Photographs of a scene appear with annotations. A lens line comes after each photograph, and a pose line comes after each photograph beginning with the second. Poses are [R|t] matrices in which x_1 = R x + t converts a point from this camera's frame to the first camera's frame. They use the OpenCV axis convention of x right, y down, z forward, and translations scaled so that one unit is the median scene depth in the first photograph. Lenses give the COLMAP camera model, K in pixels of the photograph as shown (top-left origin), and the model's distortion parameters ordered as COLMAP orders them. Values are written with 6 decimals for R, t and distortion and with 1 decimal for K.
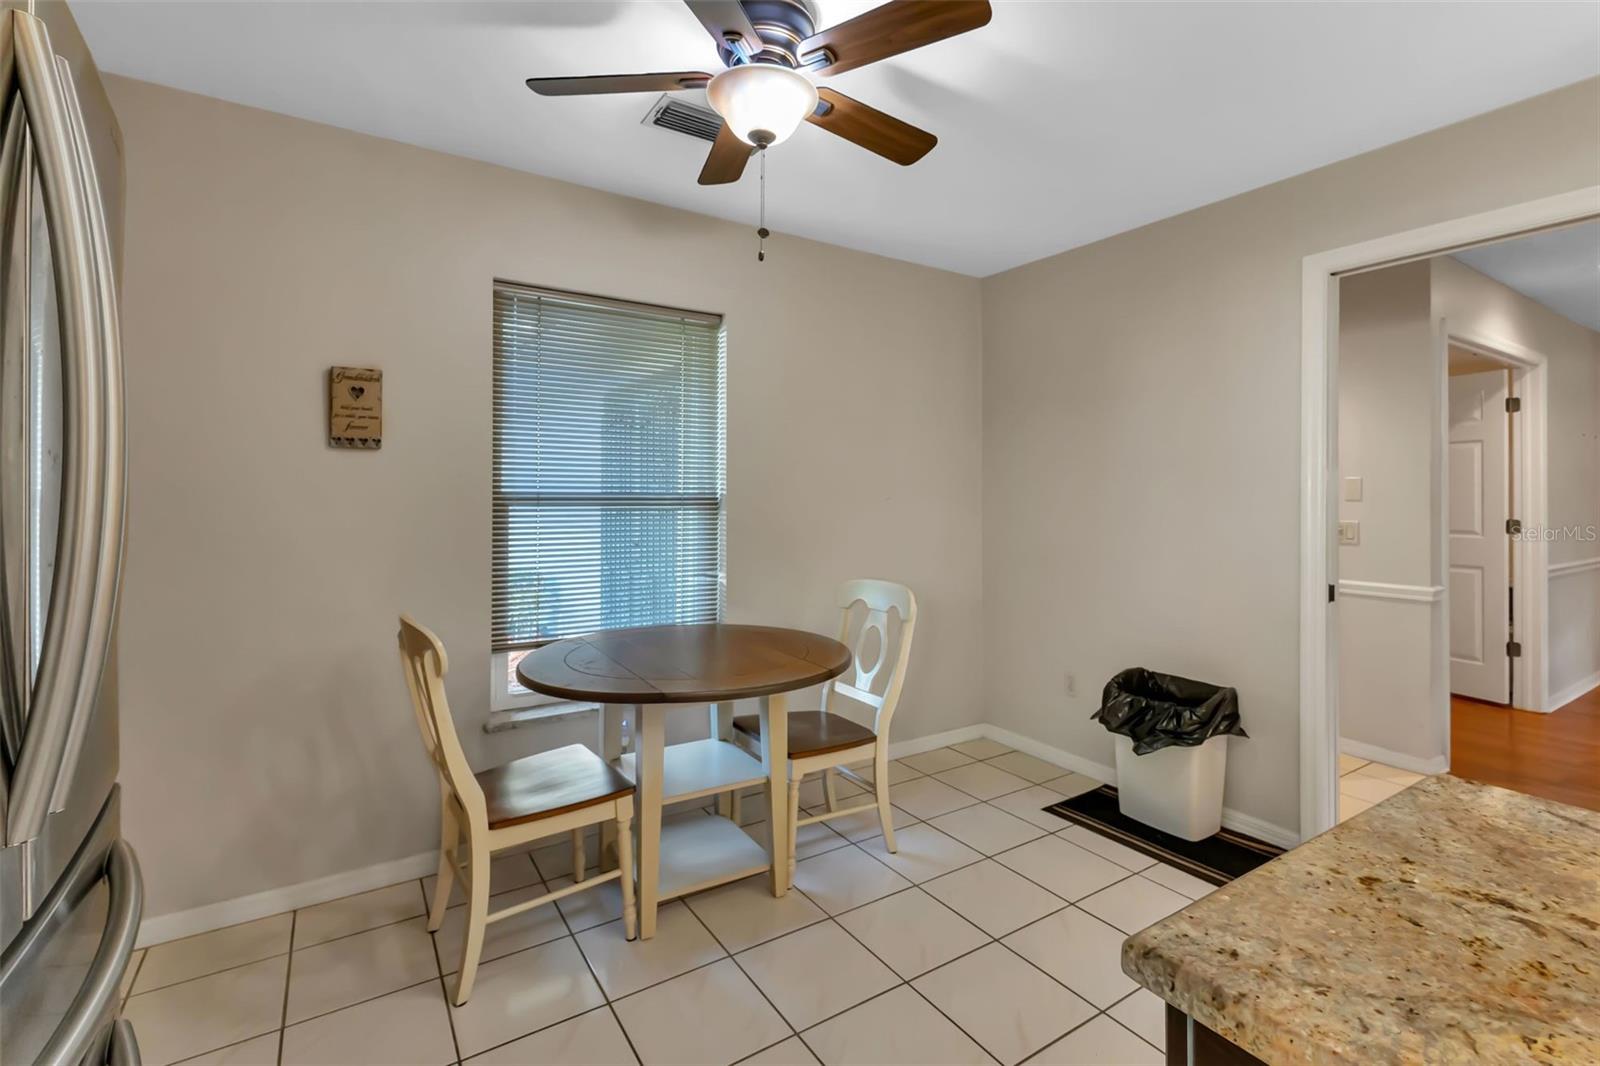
lens RADIAL K [[717.4, 0, 808.0], [0, 717.4, 501.0], [0, 0, 1]] dist [0.012066, 0.000085]
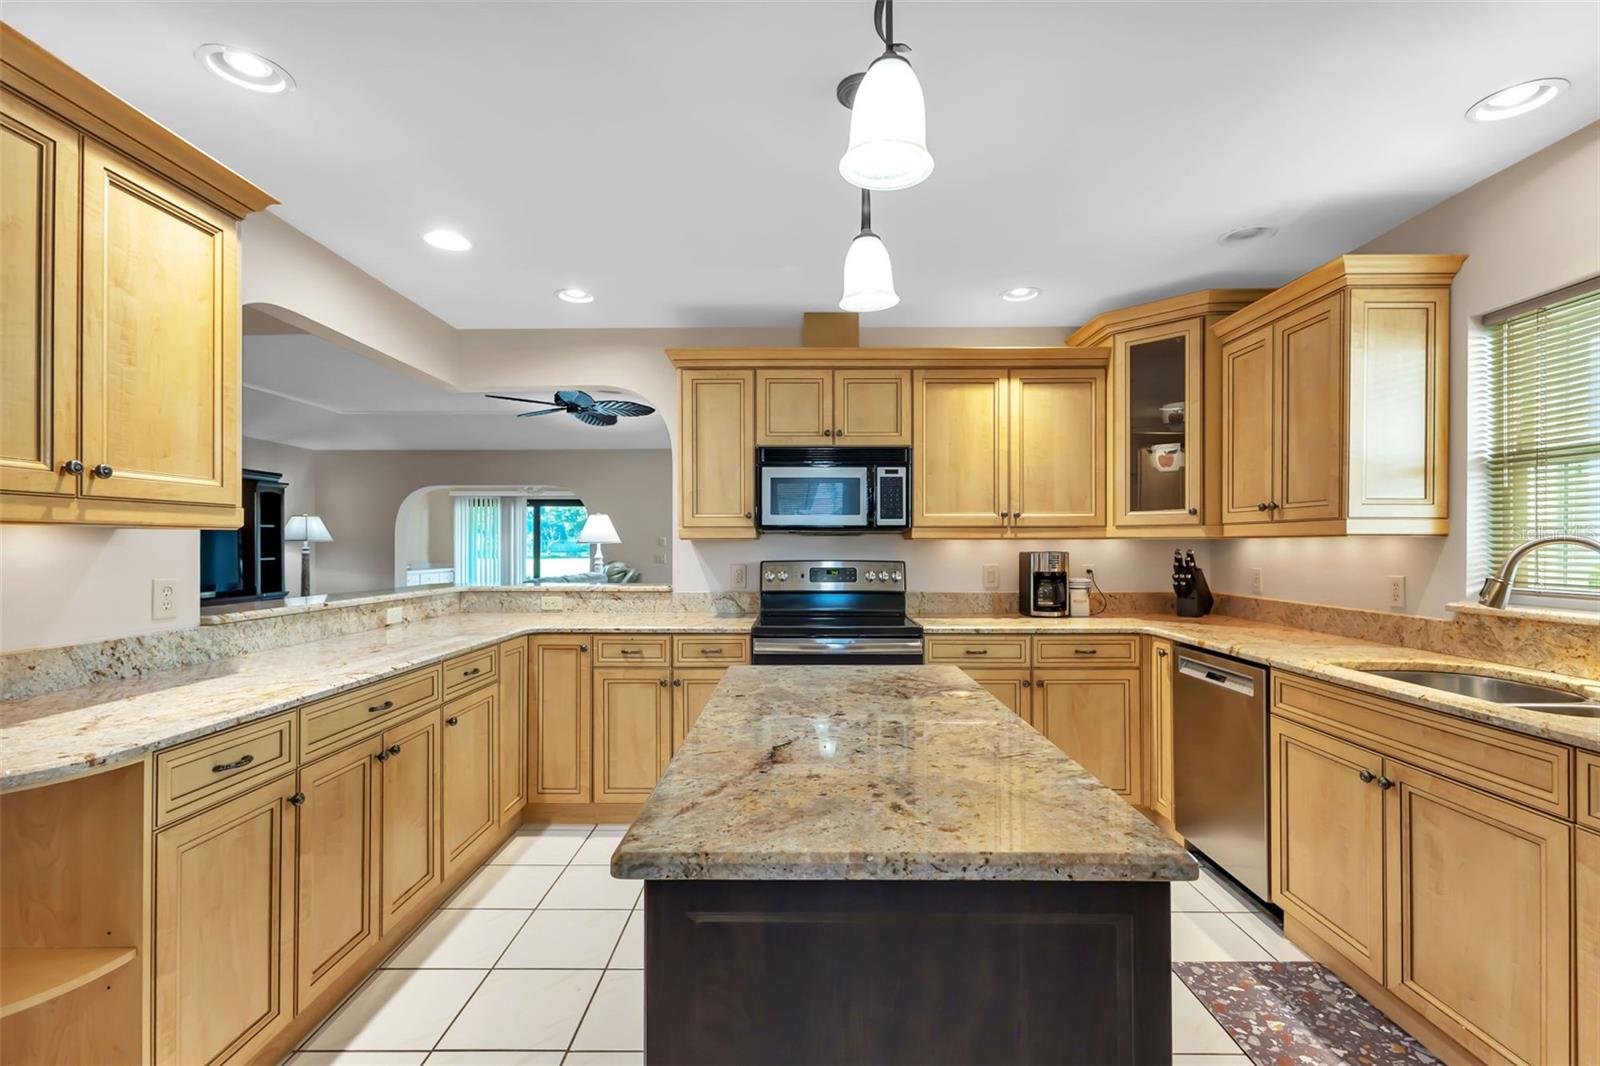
lens RADIAL K [[710.0, 0, 798.8], [0, 710.0, 542.0], [0, 0, 1]] dist [0.010743, -0.000417]
pose [[-0.836057, 0.000218, 0.548642, 0.074910], [-0.001037, 0.999998, -0.001977, -0.002660], [-0.548642, -0.002222, -0.836055, 0.607024]]
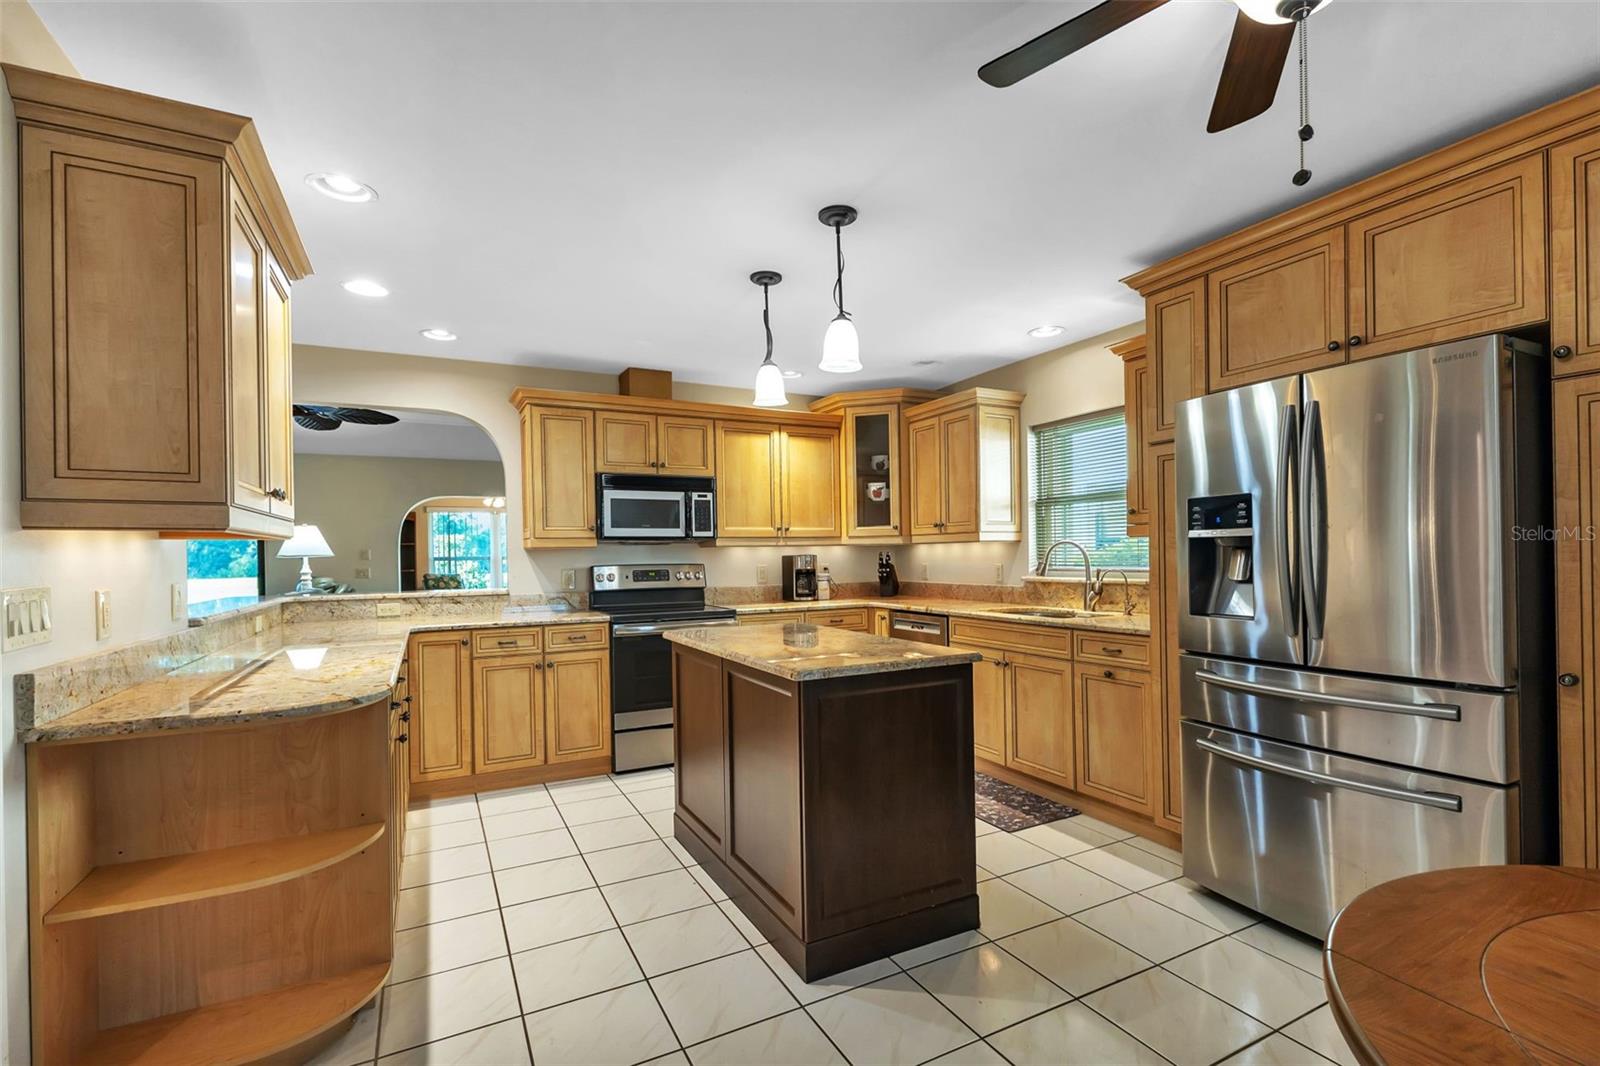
lens RADIAL K [[728.6, 0, 807.5], [0, 728.6, 551.5], [0, 0, 1]] dist [0.008946, -0.000161]
pose [[-0.995758, 0.013215, 0.091053, 0.237148], [0.013011, 0.999911, -0.002829, 0.009318], [-0.091083, -0.001632, -0.995842, 1.185179]]
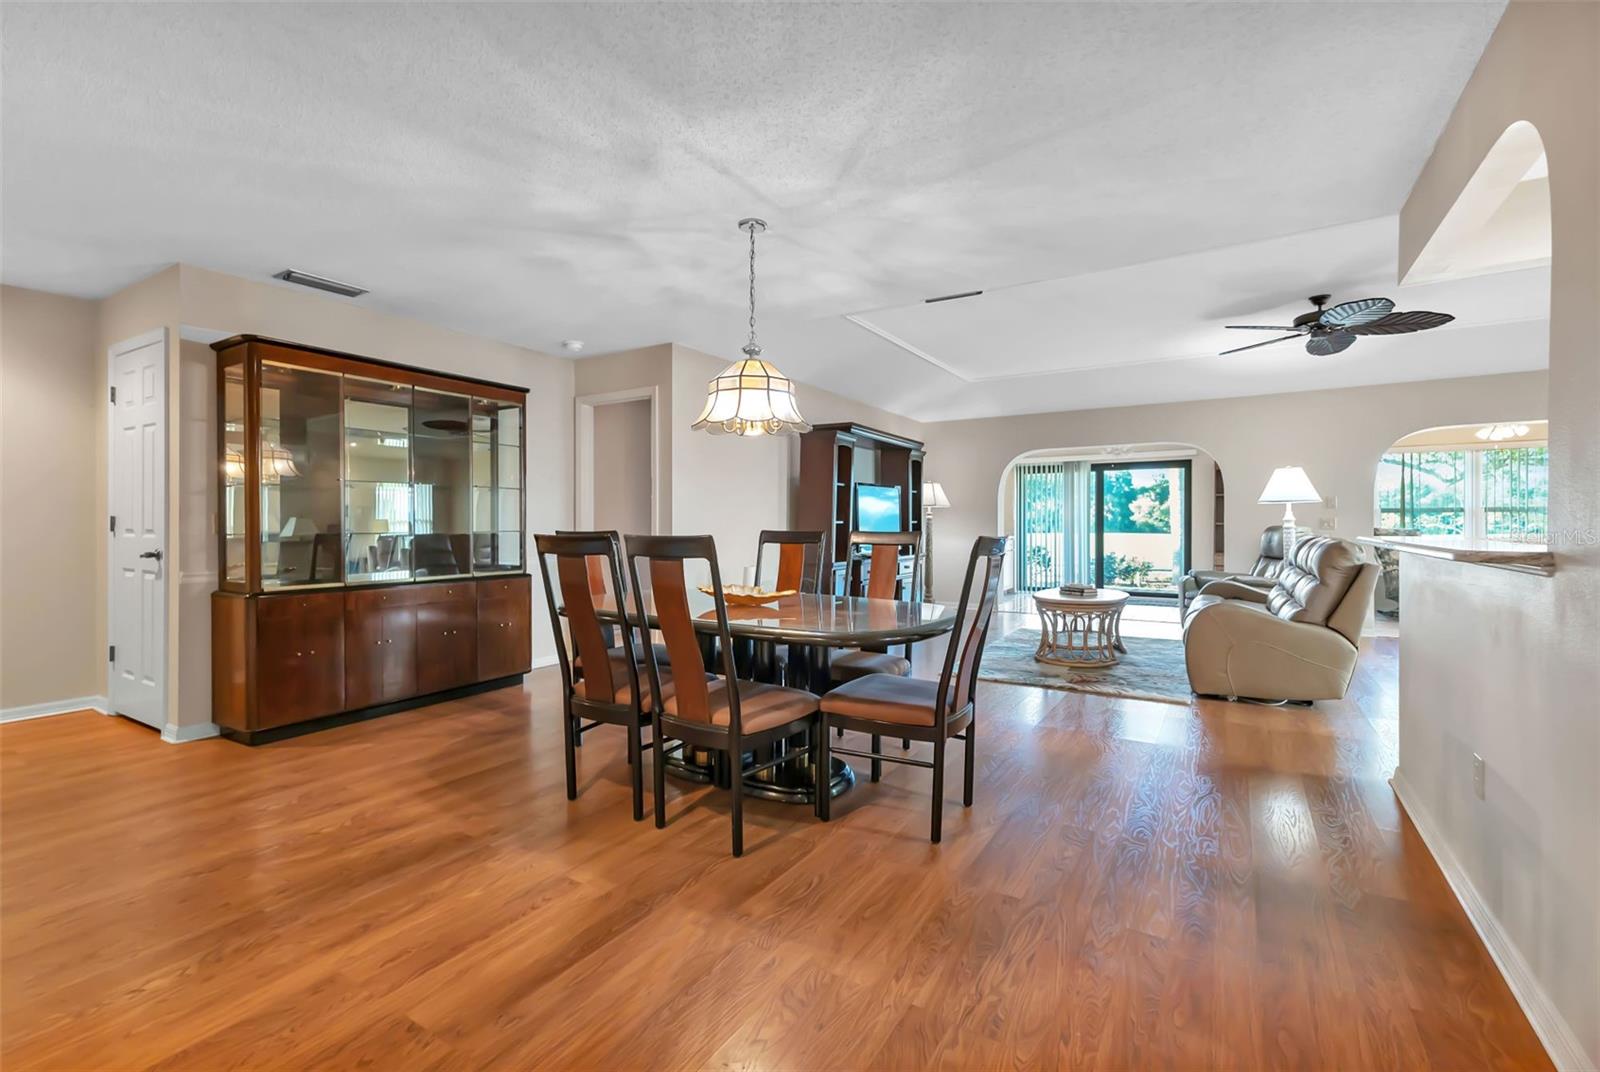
lens RADIAL K [[699.7, 0, 792.9], [0, 699.7, 518.9], [0, 0, 1]] dist [0.005120, -0.000152]
pose [[-0.420813, 0.006475, 0.907124, 0.921366], [0.002743, 0.999979, -0.005865, 0.063028], [-0.907143, 0.000020, -0.420822, 1.142545]]
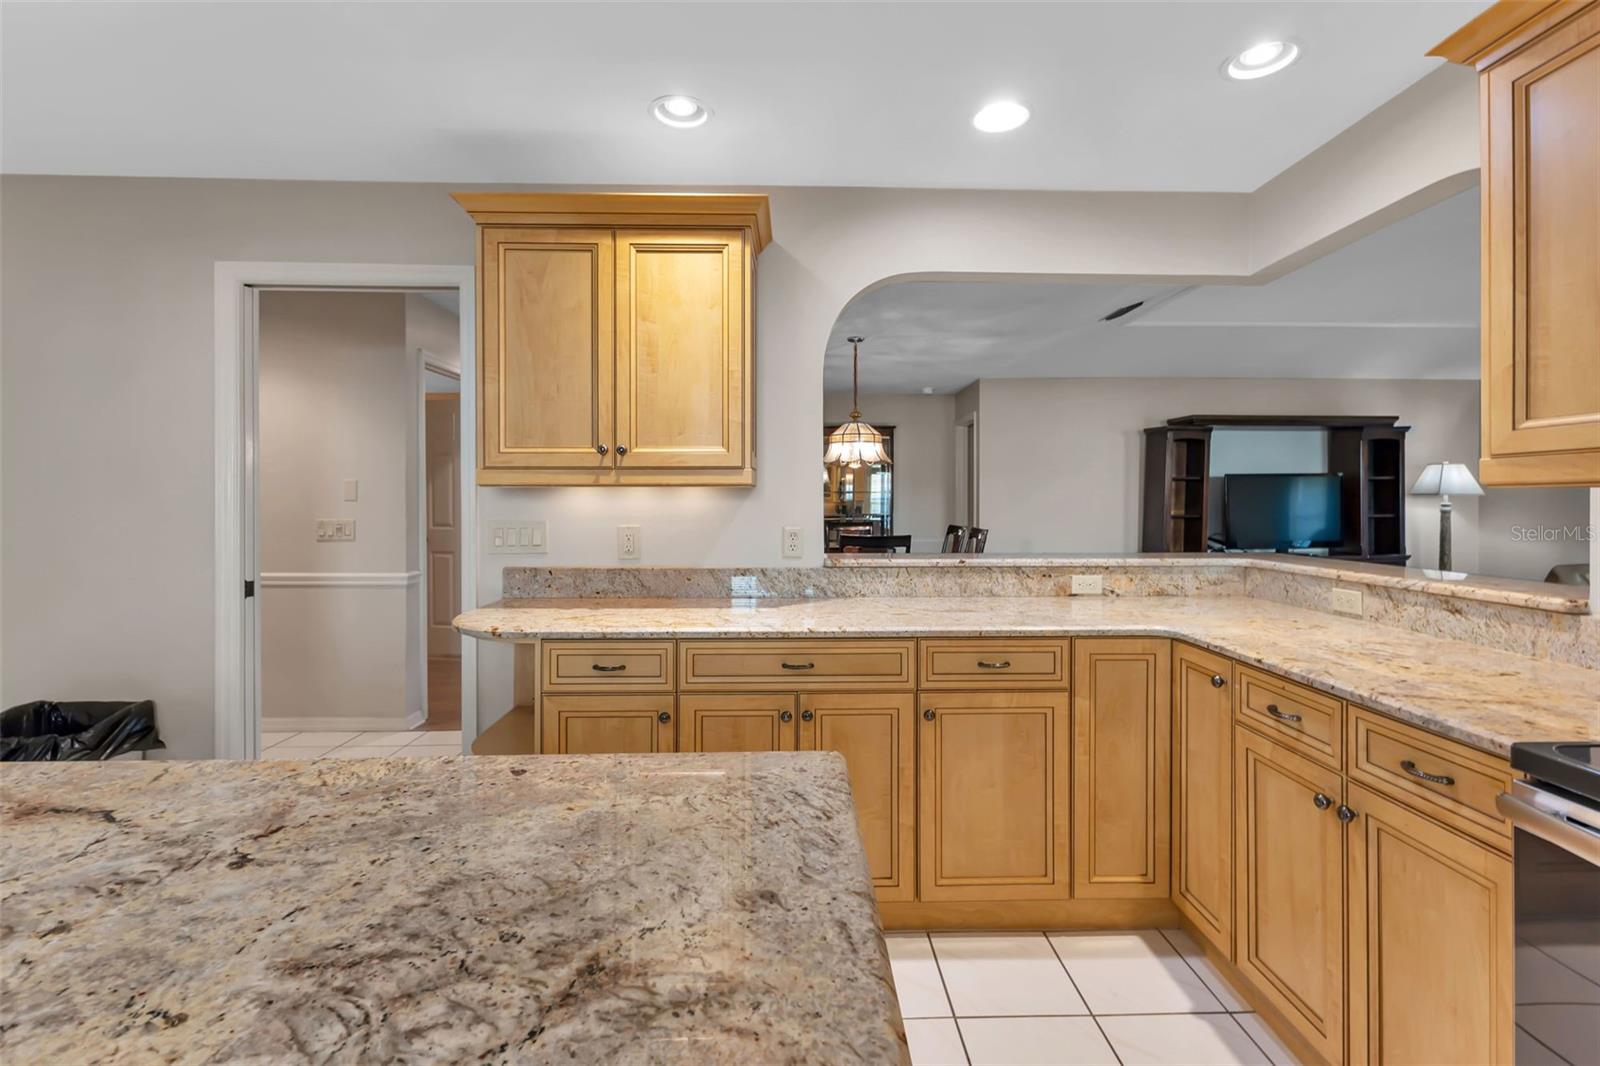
lens RADIAL K [[717.4, 0, 808.0], [0, 717.4, 501.0], [0, 0, 1]] dist [0.012066, 0.000085]
pose [[0.519509, -0.001872, 0.854463, 0.248166], [0.002303, 0.999997, 0.000790, 0.001015], [-0.854462, 0.001557, 0.519512, -0.243624]]
